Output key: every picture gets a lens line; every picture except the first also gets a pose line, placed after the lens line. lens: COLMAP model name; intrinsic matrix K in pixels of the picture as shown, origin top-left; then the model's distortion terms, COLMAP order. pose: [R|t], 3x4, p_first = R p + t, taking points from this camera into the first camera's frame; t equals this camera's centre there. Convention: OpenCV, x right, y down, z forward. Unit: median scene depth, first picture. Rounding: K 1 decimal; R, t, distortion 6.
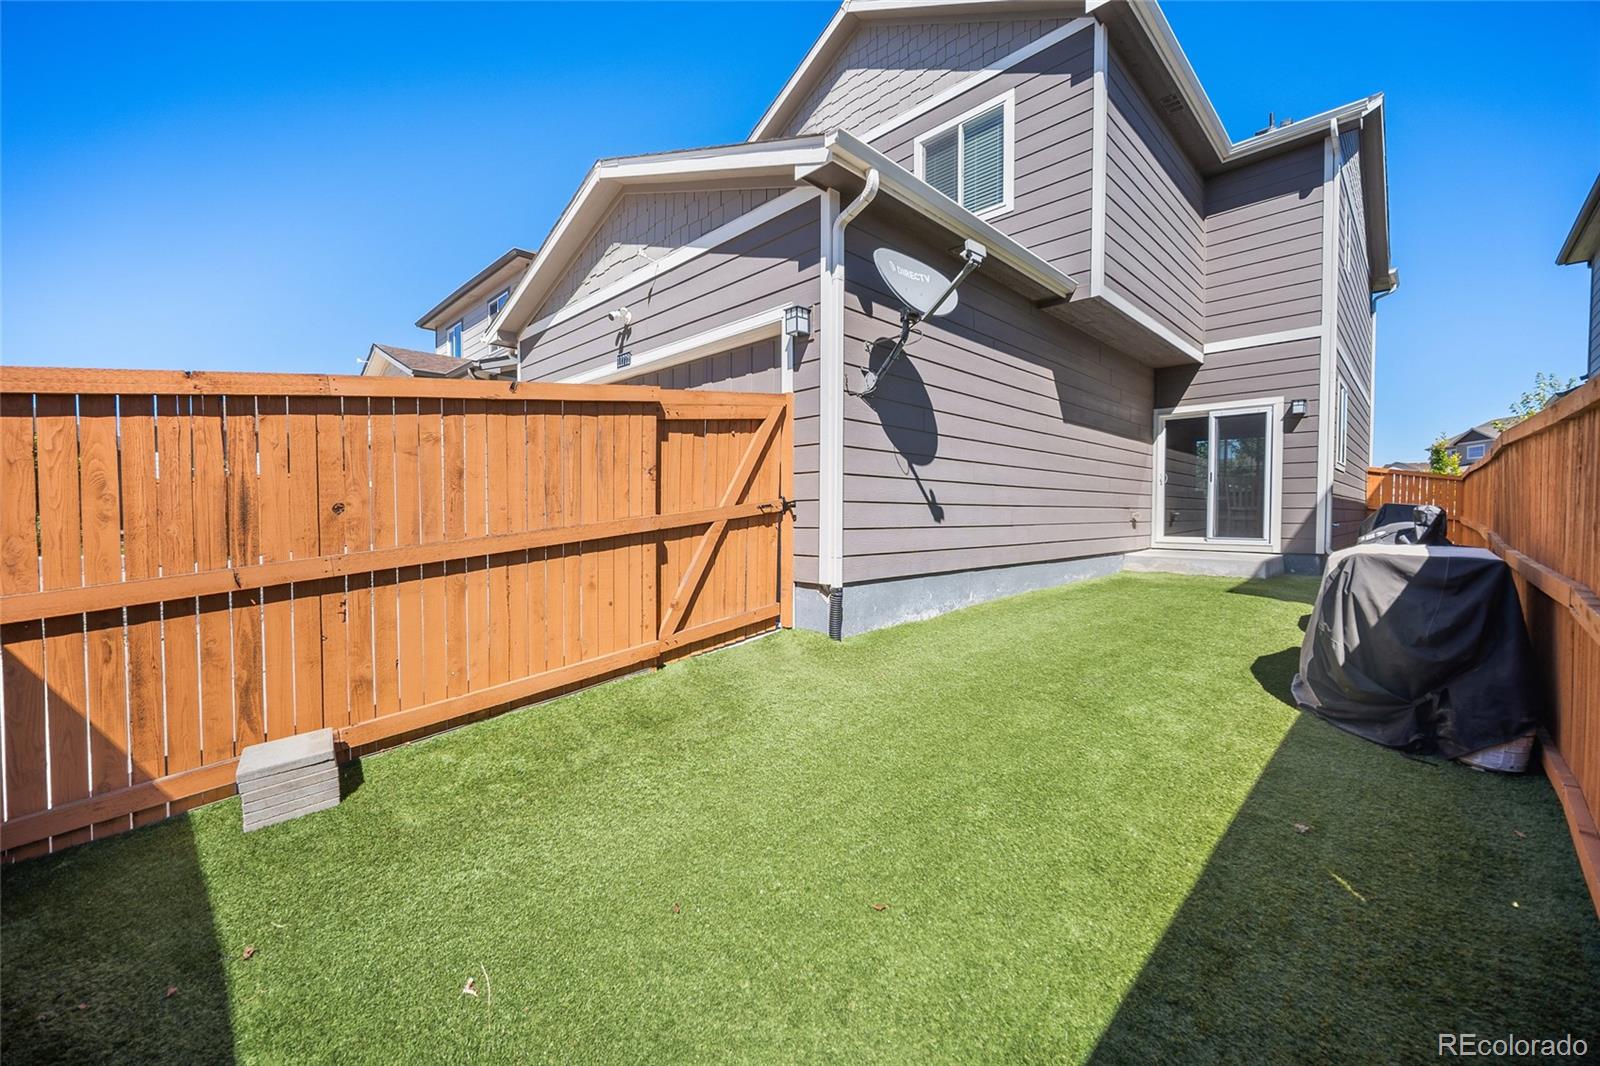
lens RADIAL K [[630.7, 0, 802.3], [0, 630.7, 530.2], [0, 0, 1]] dist [-0.001585, 0.000102]
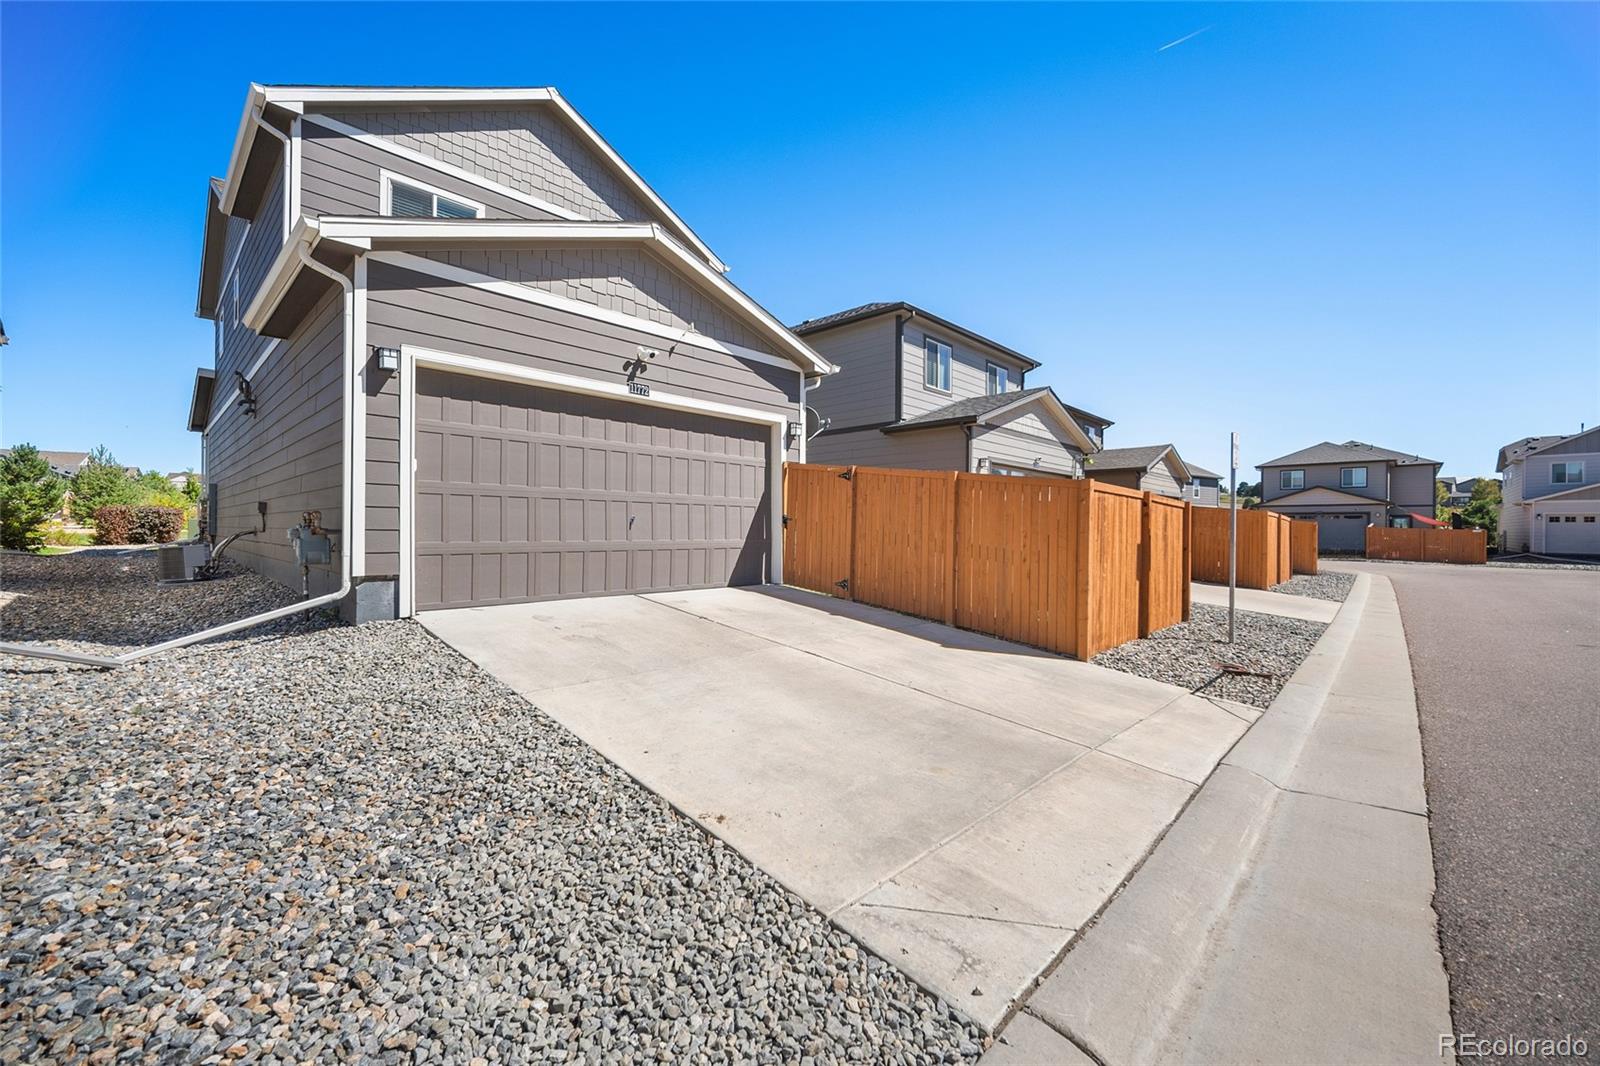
lens RADIAL K [[630.7, 0, 802.5], [0, 630.7, 530.9], [0, 0, 1]] dist [-0.001585, 0.000102]
pose [[-0.024185, -0.004595, 0.999697, -1.453738], [0.021618, 0.999753, 0.005118, -0.010751], [-0.999474, 0.021735, -0.024080, 0.740564]]
